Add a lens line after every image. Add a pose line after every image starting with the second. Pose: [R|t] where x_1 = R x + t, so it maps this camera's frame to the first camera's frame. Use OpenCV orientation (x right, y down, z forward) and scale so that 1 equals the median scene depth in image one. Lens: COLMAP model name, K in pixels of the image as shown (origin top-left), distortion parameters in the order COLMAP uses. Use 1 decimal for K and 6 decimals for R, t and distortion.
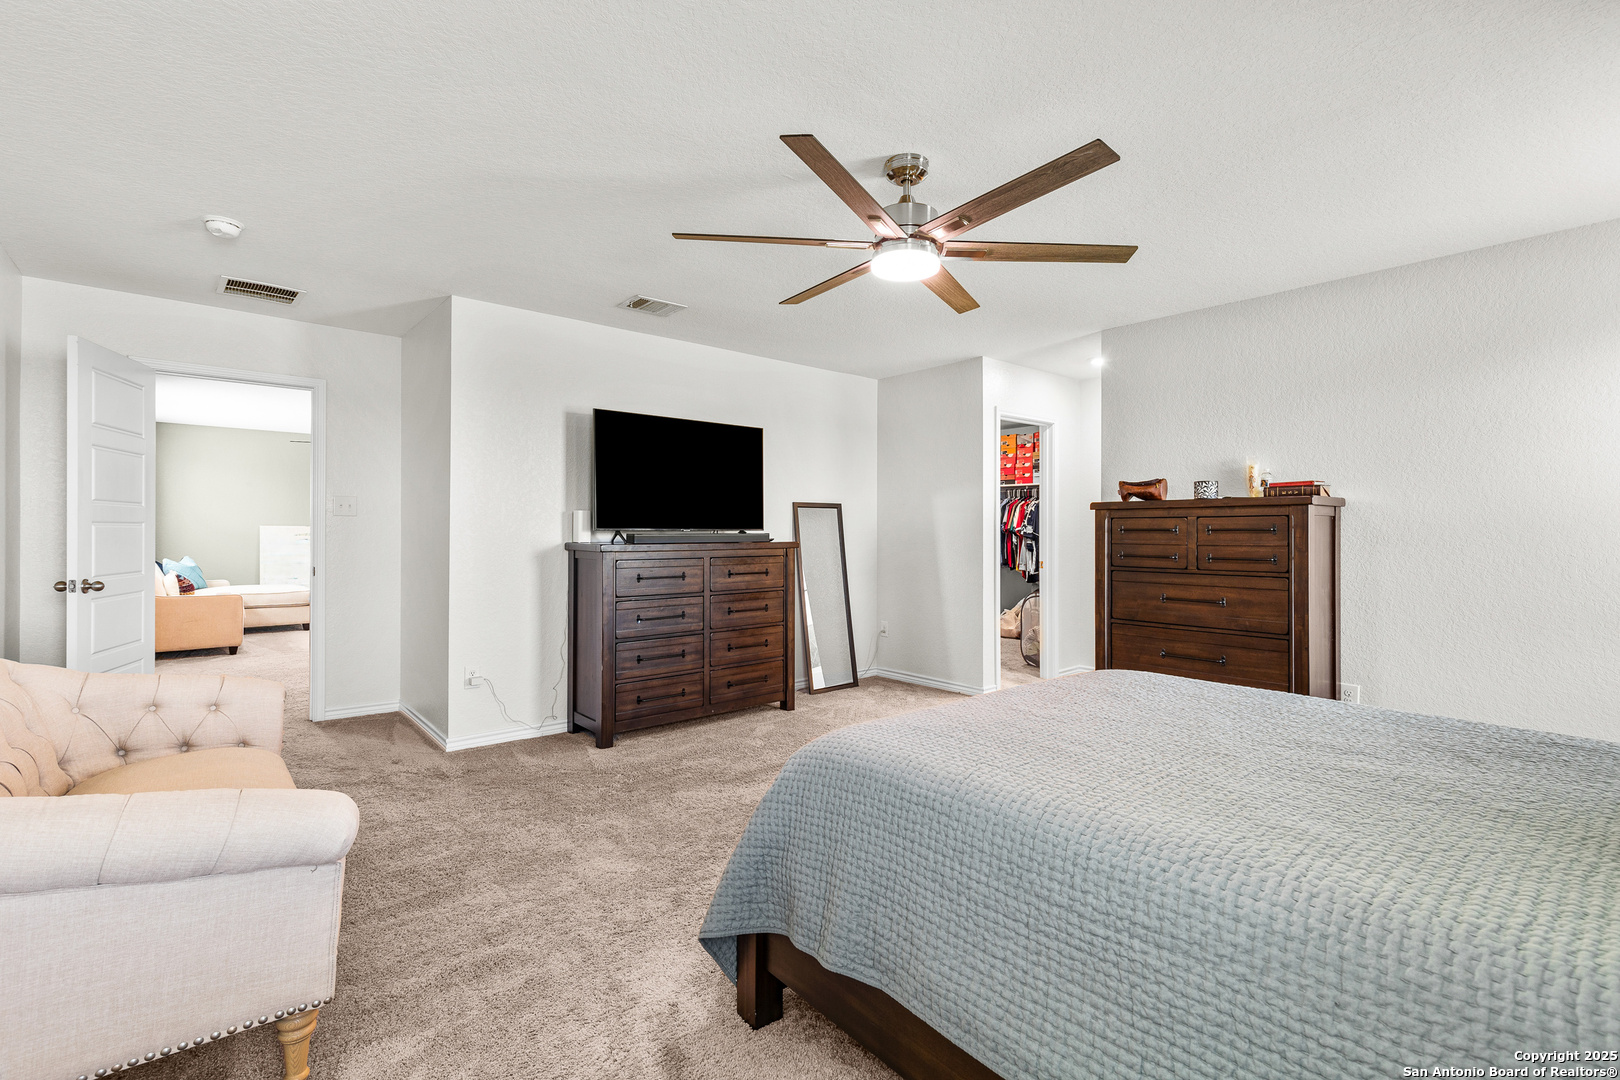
lens RADIAL K [[733.4, 0, 809.0], [0, 733.4, 537.3], [0, 0, 1]] dist [0.013494, -0.000600]
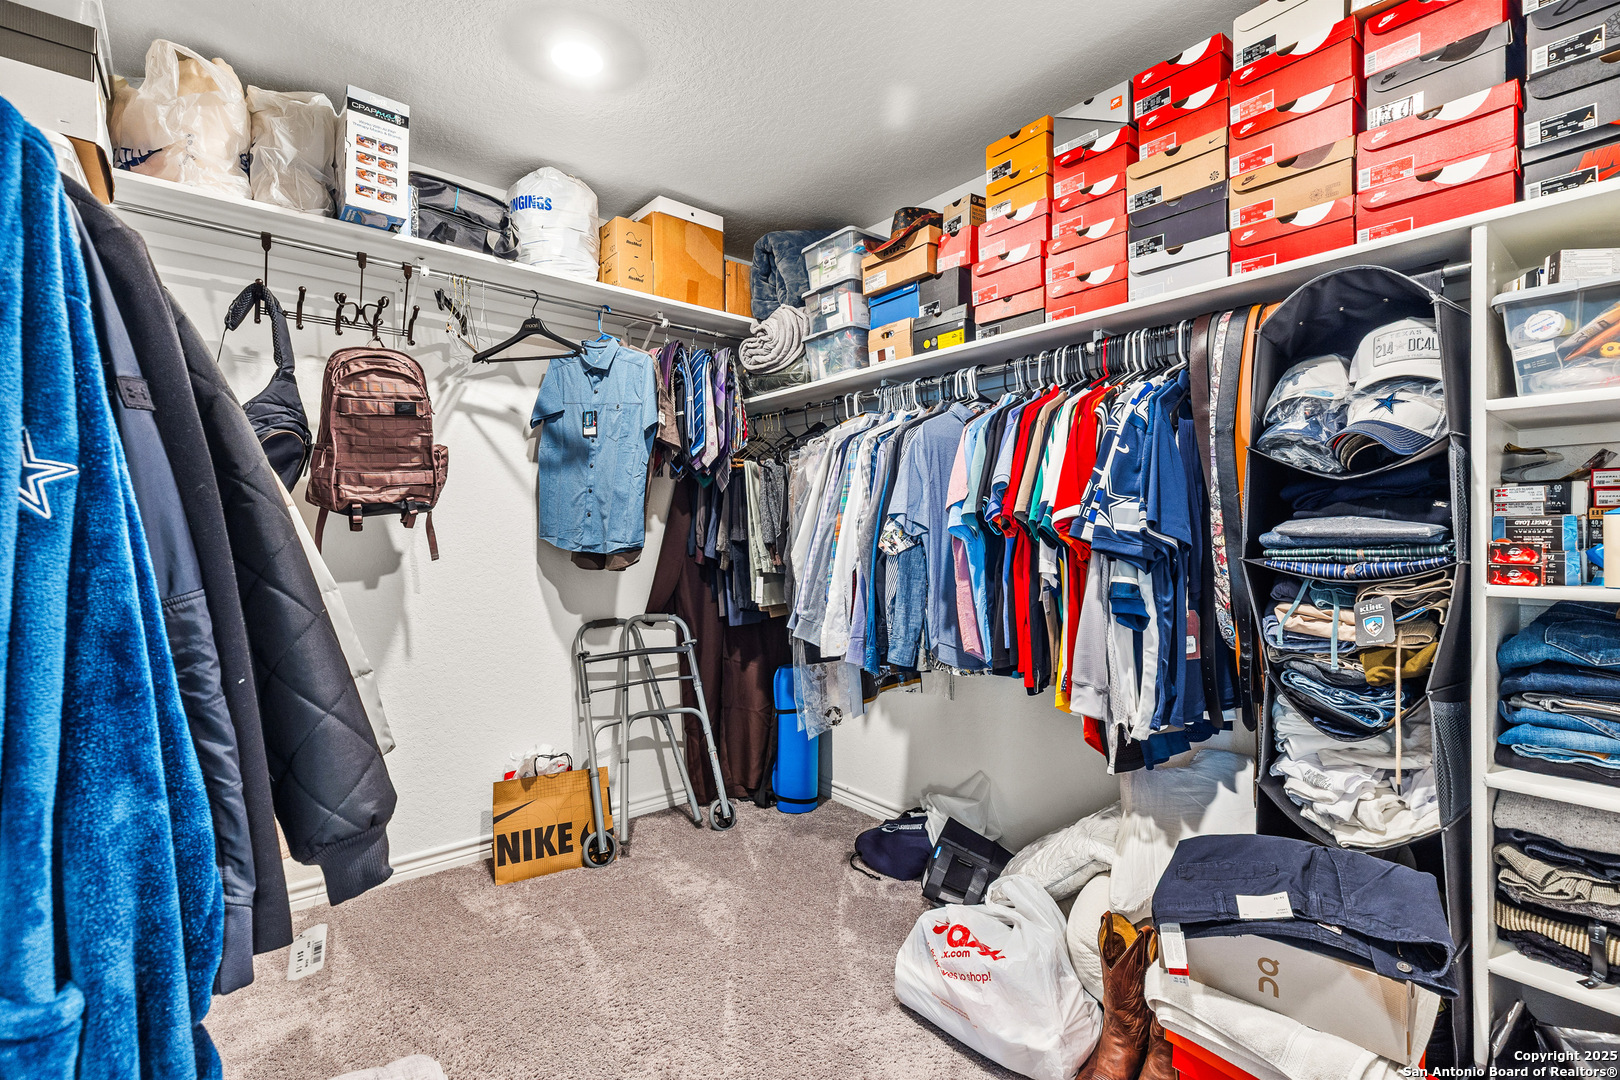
lens RADIAL K [[733.4, 0, 810.5], [0, 733.4, 542.5], [0, 0, 1]] dist [0.013494, -0.000600]
pose [[0.999828, -0.008335, -0.016552, 0.215384], [0.008369, 0.999963, 0.001990, -0.004339], [0.016535, -0.002128, 0.999861, 0.787648]]
